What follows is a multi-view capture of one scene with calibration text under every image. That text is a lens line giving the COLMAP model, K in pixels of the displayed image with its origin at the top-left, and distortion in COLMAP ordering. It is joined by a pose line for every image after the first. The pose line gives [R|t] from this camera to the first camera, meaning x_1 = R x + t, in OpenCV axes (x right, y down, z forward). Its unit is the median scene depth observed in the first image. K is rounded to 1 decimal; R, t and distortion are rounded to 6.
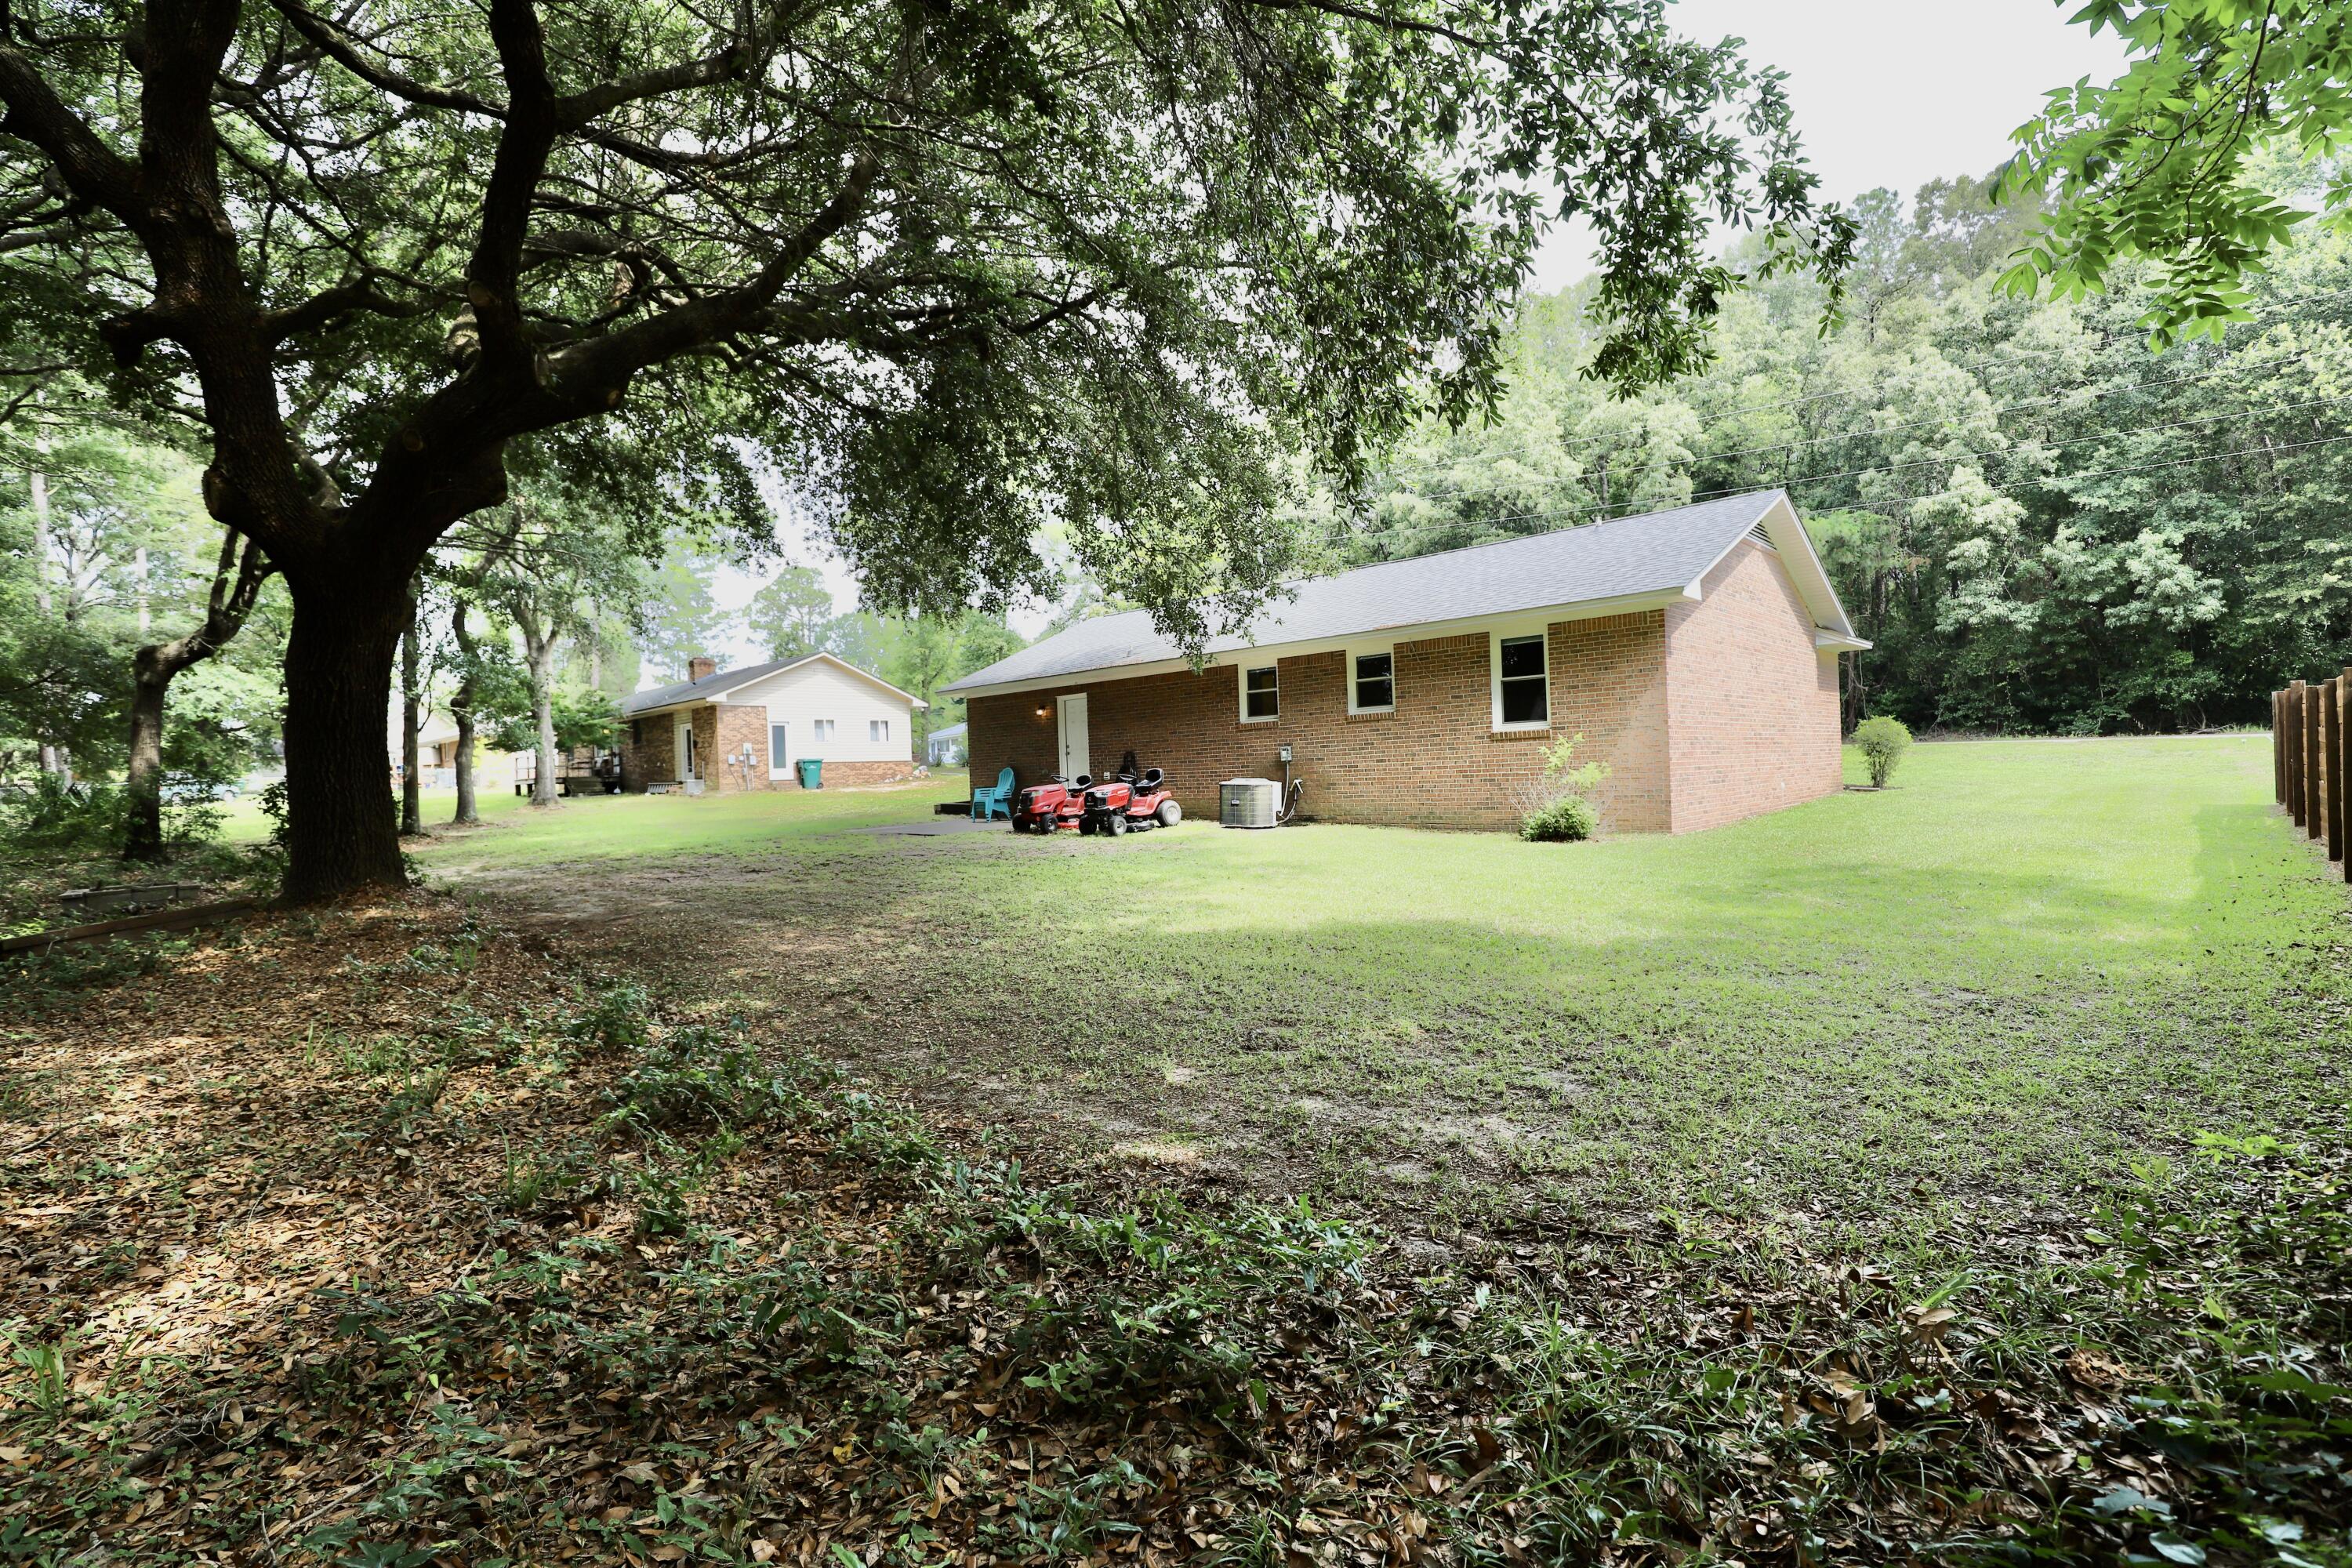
lens RADIAL K [[1079.5, 0, 1166.1], [0, 1079.5, 781.6], [0, 0, 1]] dist [-0.033742, 0.003452]
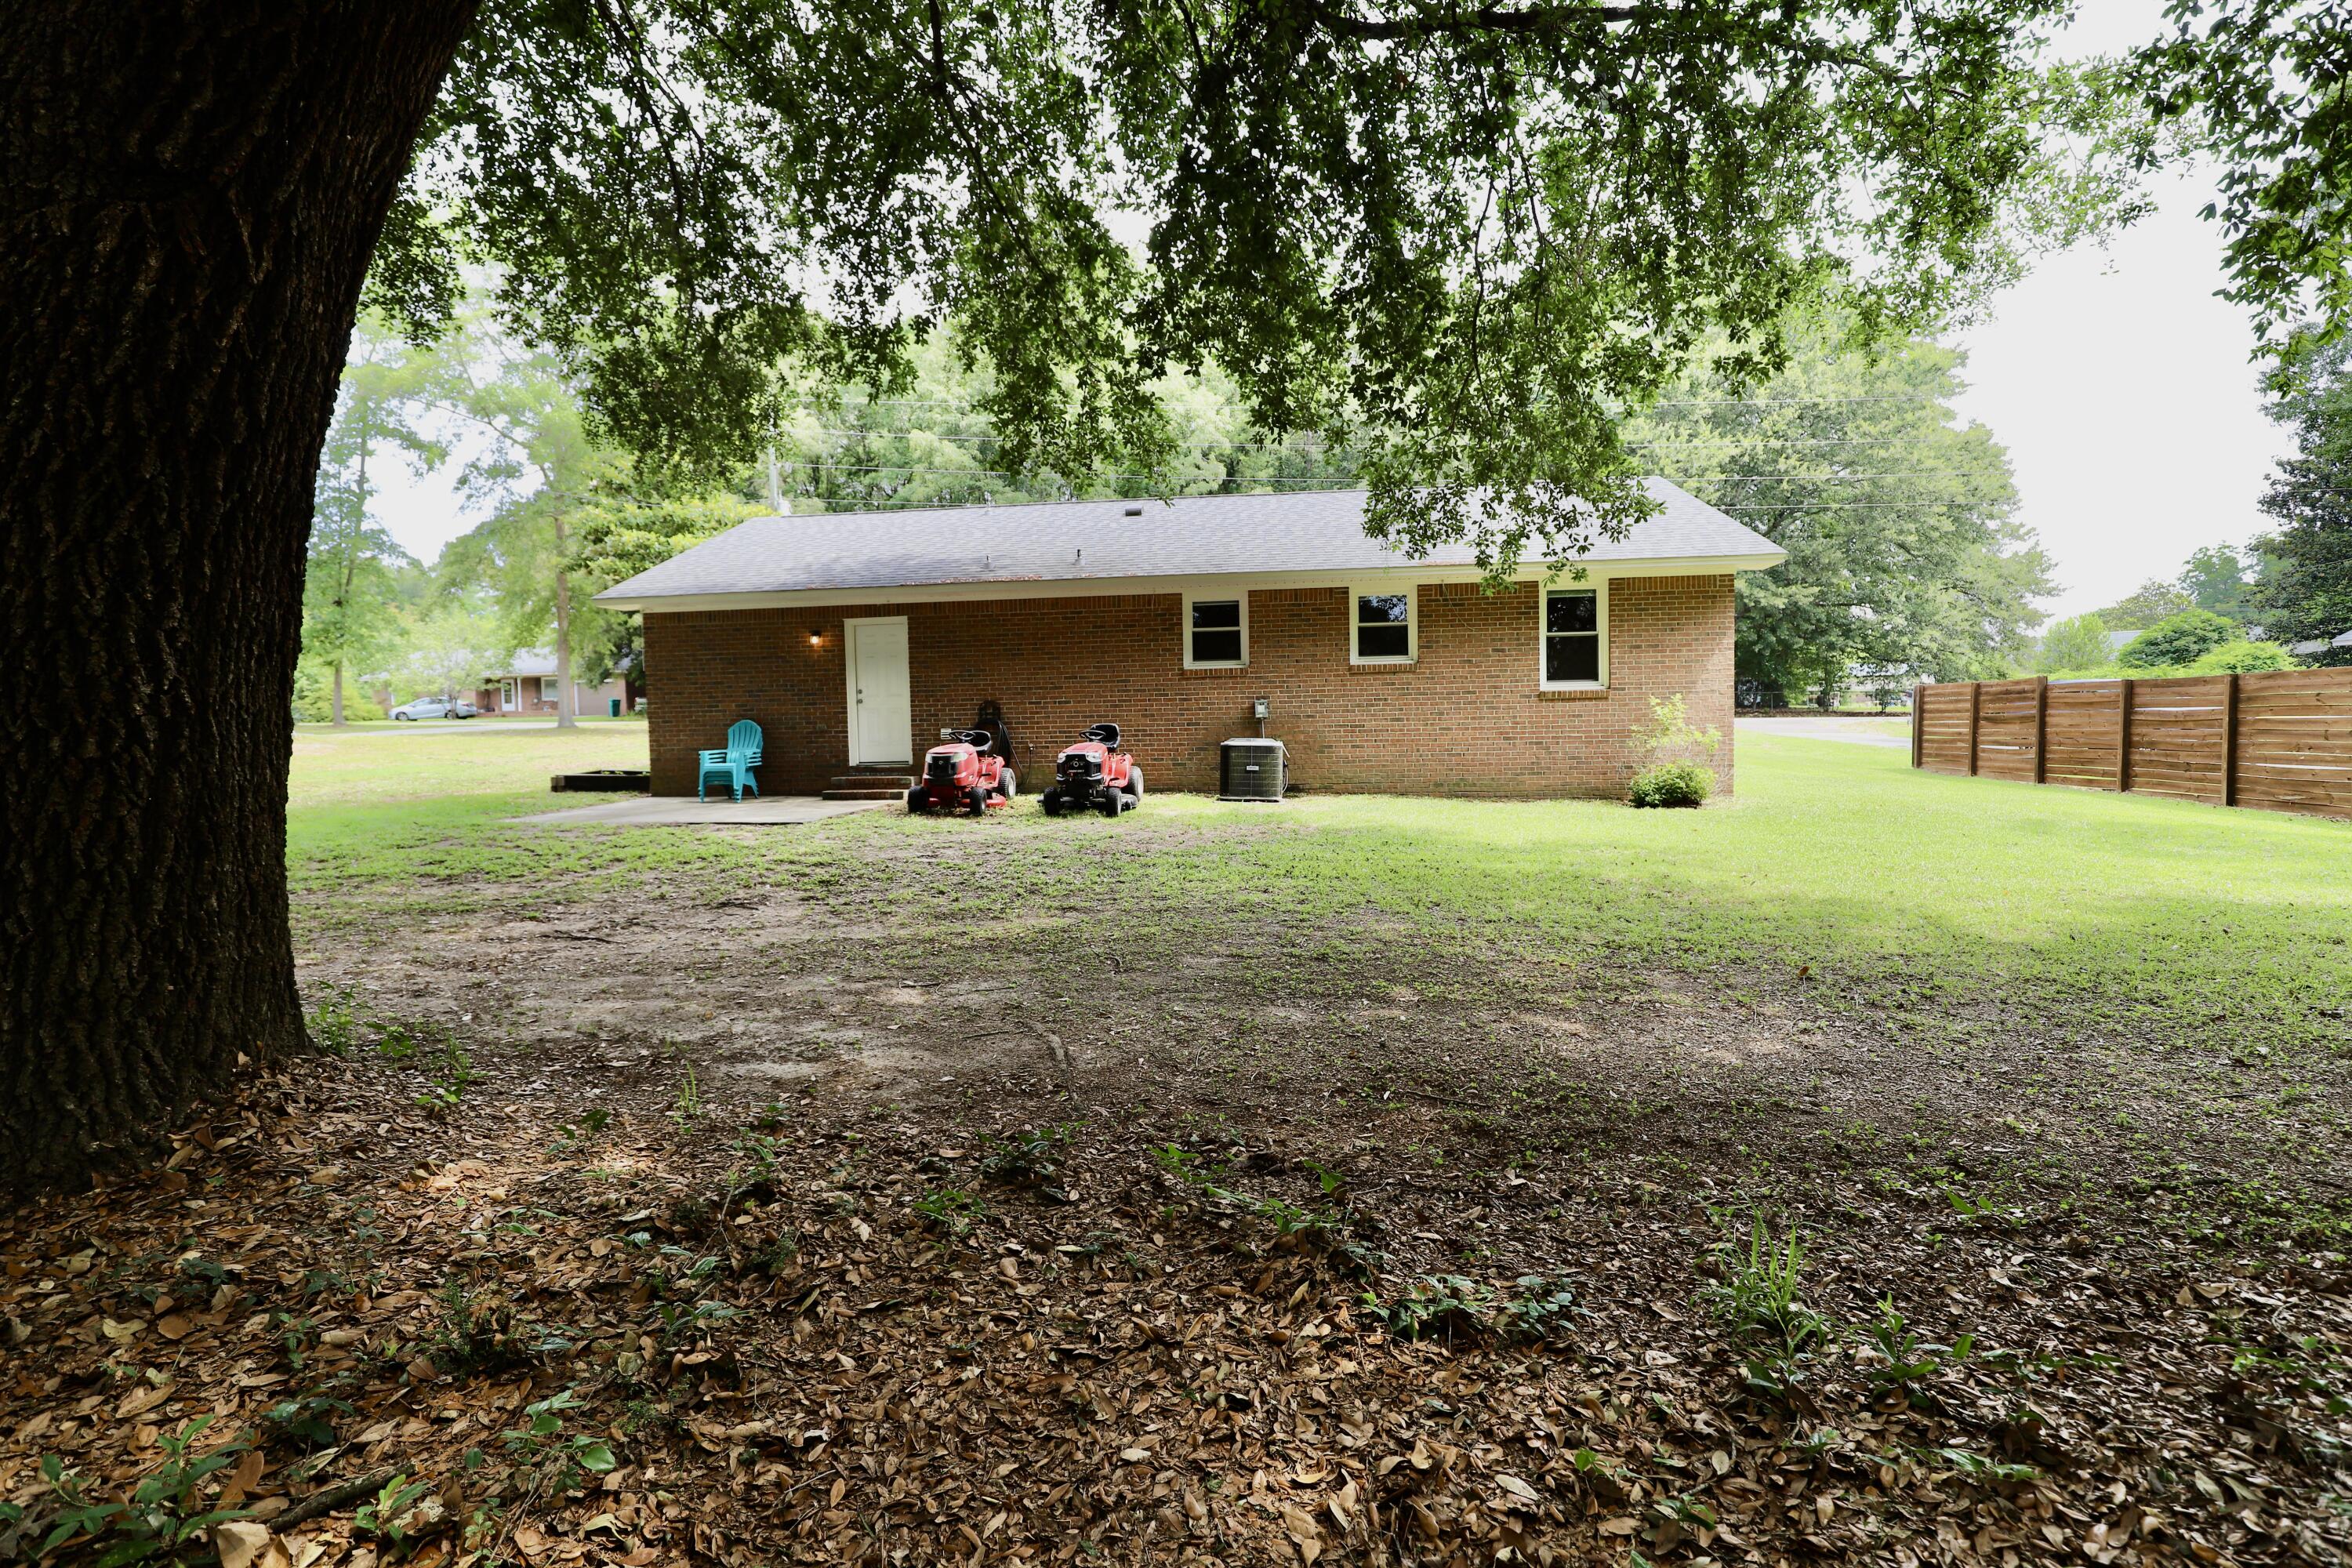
lens RADIAL K [[1079.5, 0, 1176.4], [0, 1079.5, 777.4], [0, 0, 1]] dist [-0.033742, 0.003452]
pose [[0.802738, -0.002313, 0.596327, -0.410893], [-0.006574, 0.999897, 0.012729, 0.015286], [-0.596296, -0.014139, 0.802640, 0.377215]]
